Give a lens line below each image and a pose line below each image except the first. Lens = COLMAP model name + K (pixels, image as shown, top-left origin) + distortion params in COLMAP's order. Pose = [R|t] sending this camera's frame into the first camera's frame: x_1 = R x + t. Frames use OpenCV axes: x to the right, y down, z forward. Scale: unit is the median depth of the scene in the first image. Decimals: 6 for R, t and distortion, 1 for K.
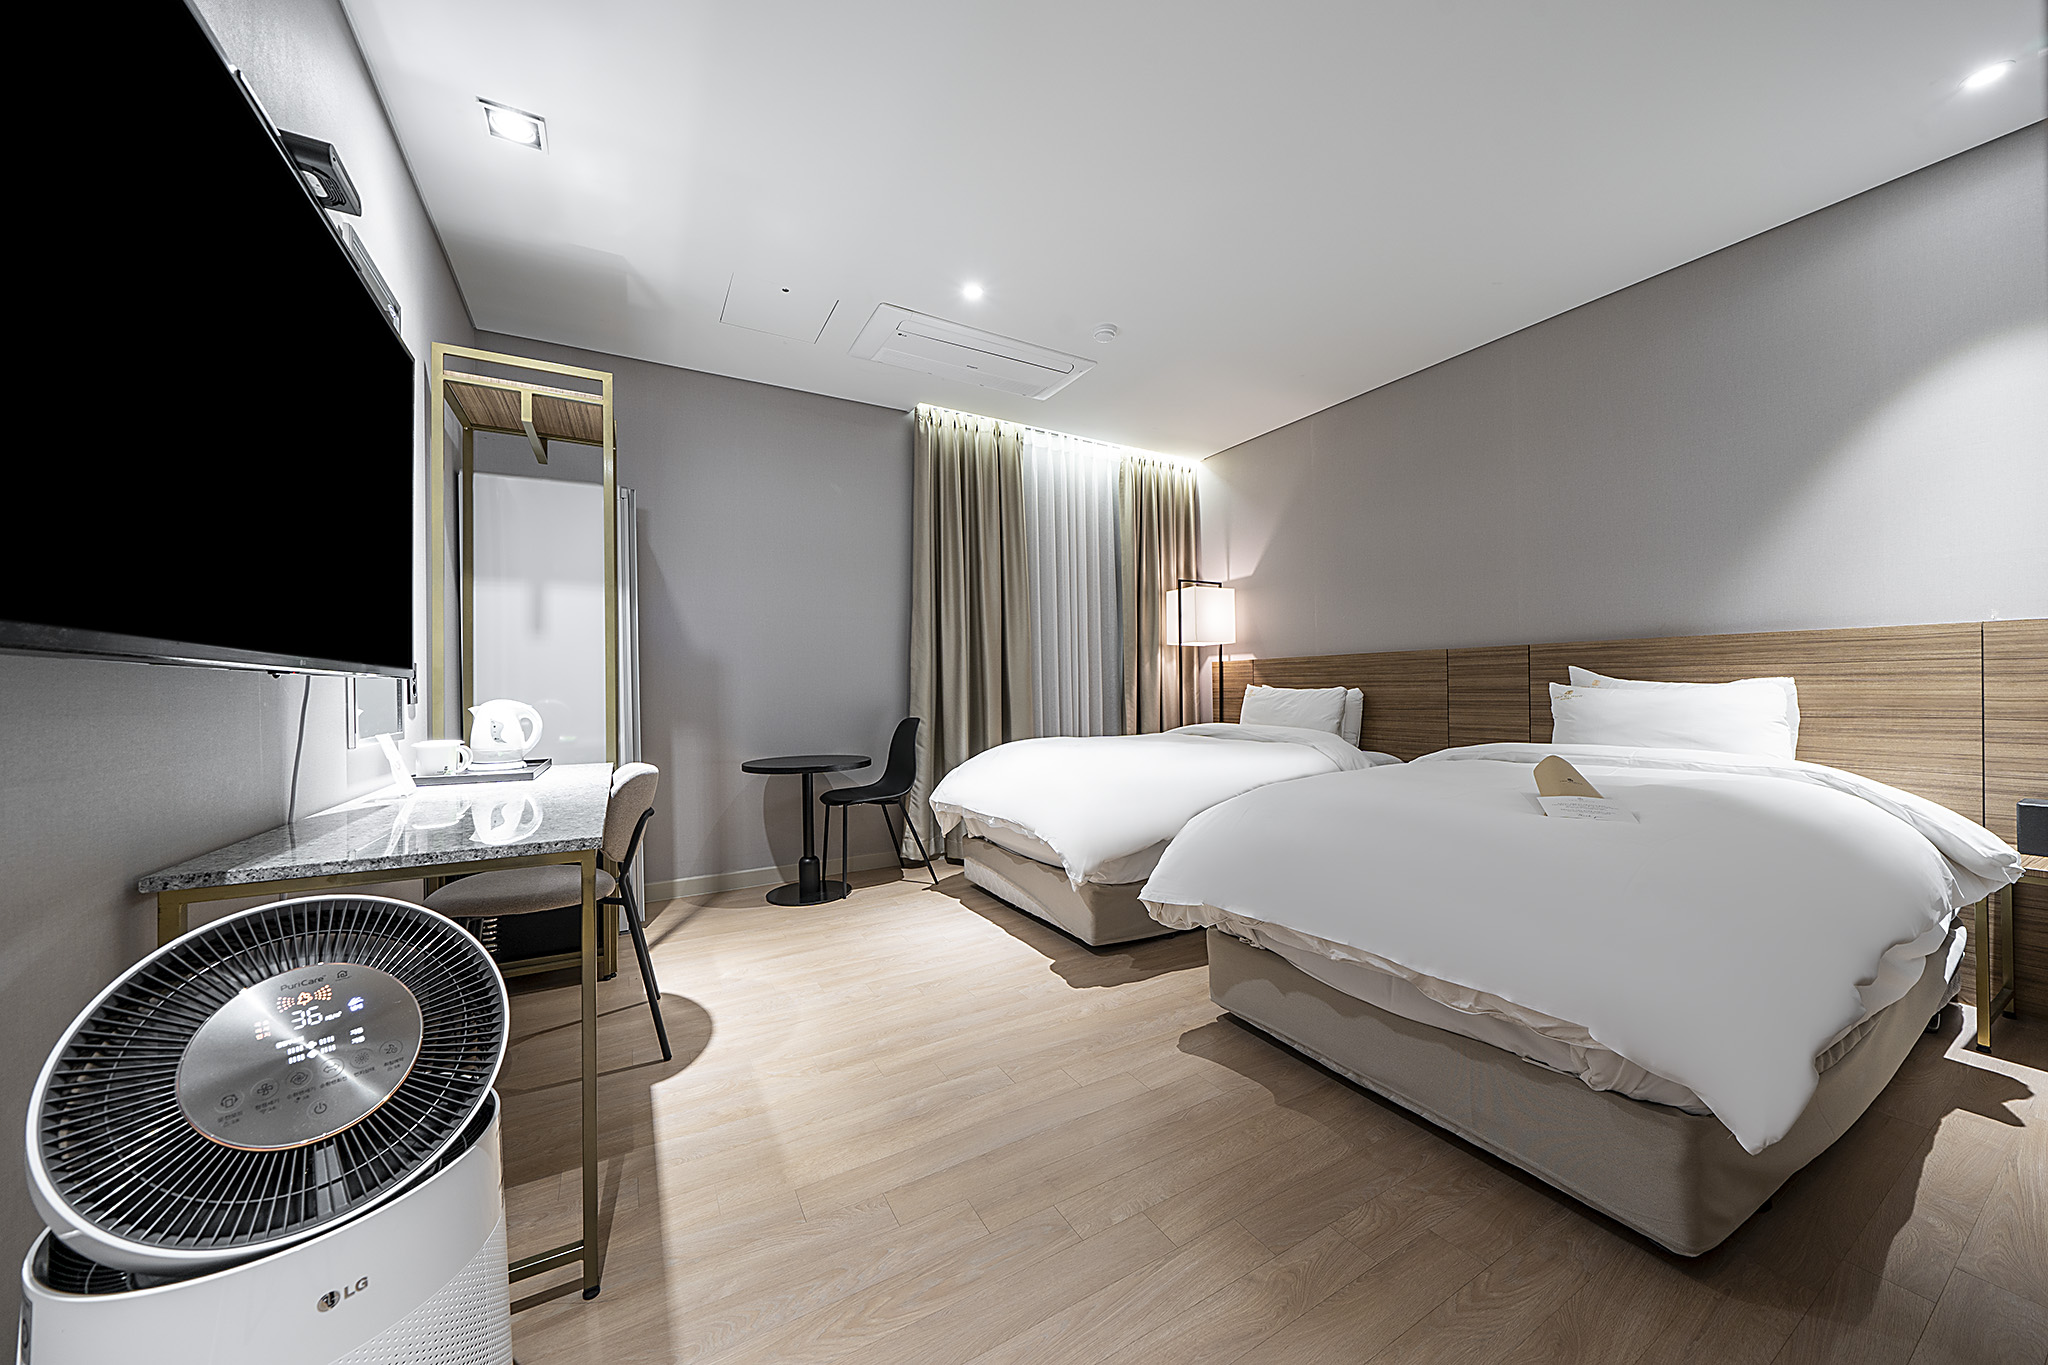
lens RADIAL K [[702.2, 0, 1022.5], [0, 702.2, 700.5], [0, 0, 1]] dist [-0.000634, -0.000070]
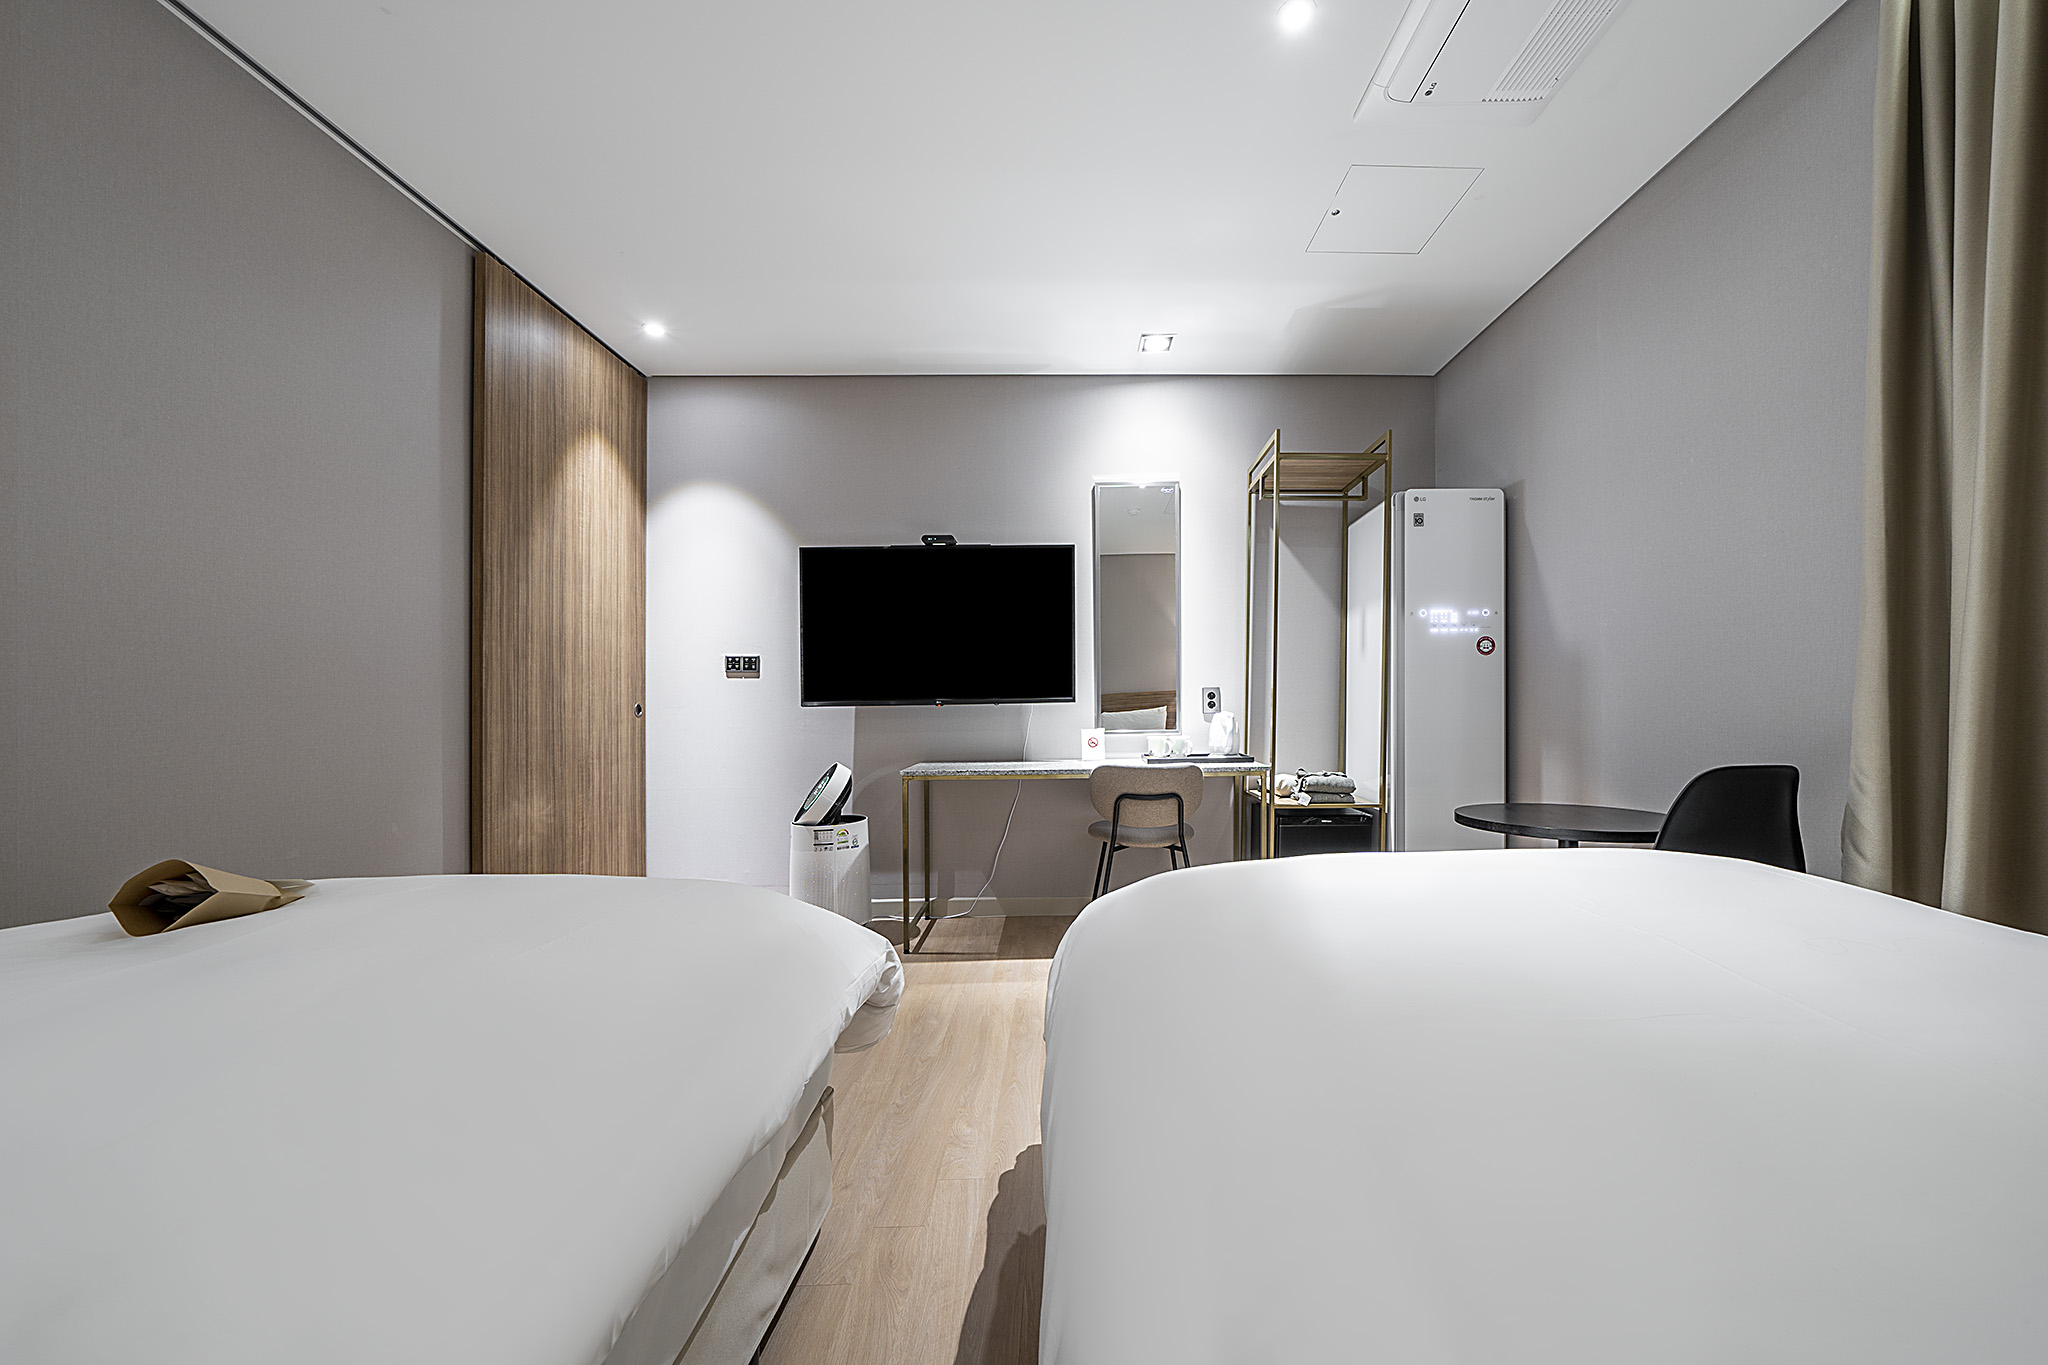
lens RADIAL K [[708.4, 0, 1072.1], [0, 708.4, 719.4], [0, 0, 1]] dist [0.000007, -0.000009]
pose [[-0.483097, 0.025268, -0.875202, 0.547797], [0.009820, 0.999677, 0.023441, -0.021149], [0.875512, 0.002730, -0.483189, 1.148127]]
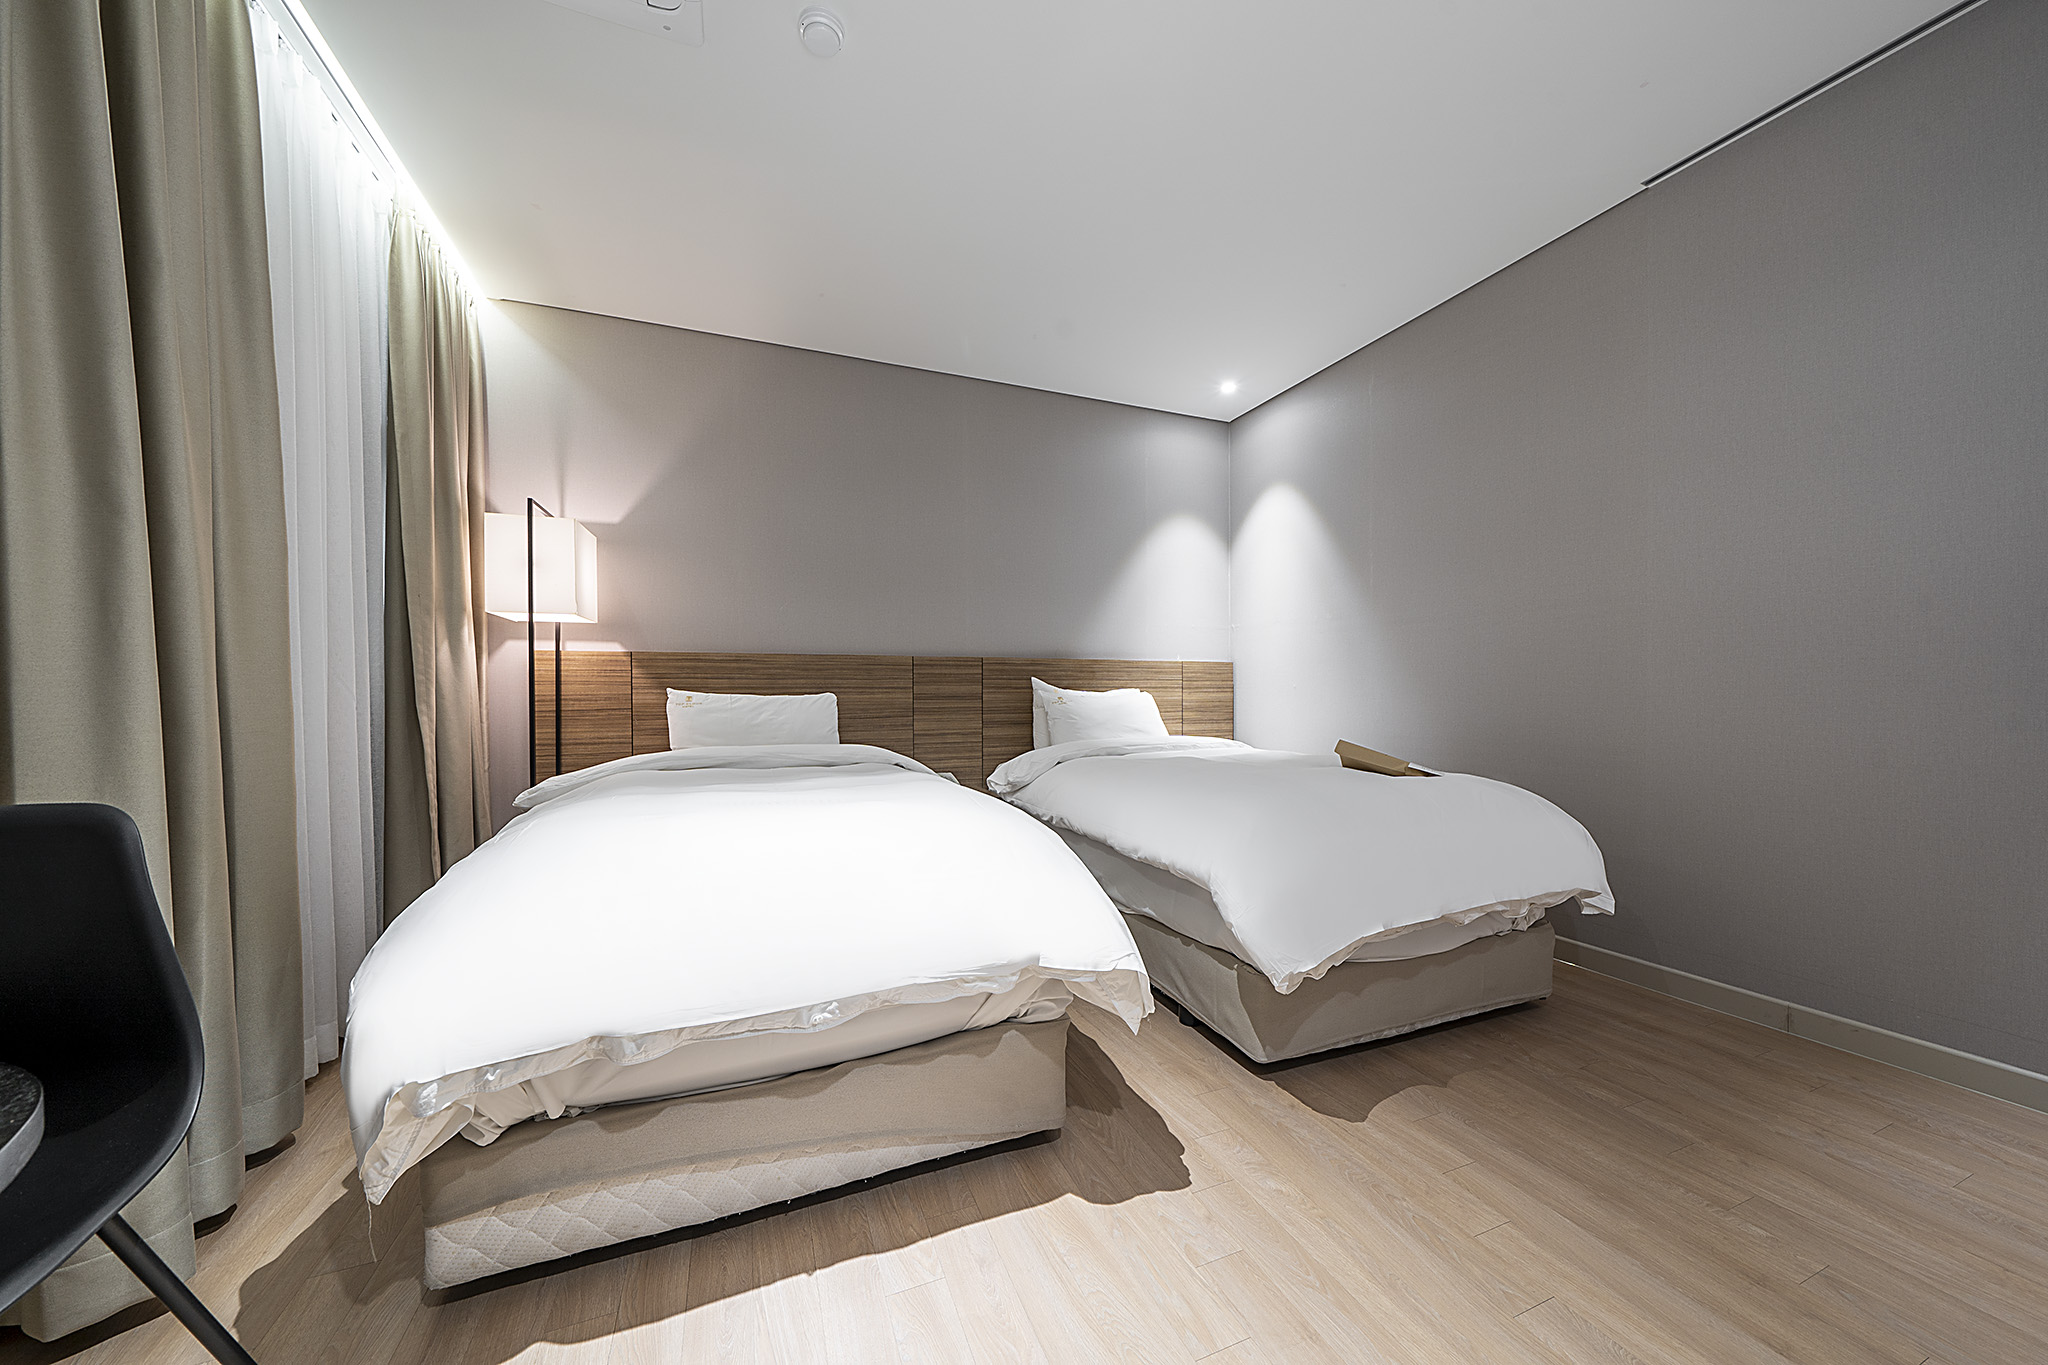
lens RADIAL K [[702.2, 0, 1022.5], [0, 702.2, 700.5], [0, 0, 1]] dist [-0.000634, -0.000070]
pose [[0.131382, -0.000818, 0.991331, -0.454375], [0.017729, 0.999842, -0.001524, -0.007108], [-0.991173, 0.017776, 0.131376, 0.884081]]
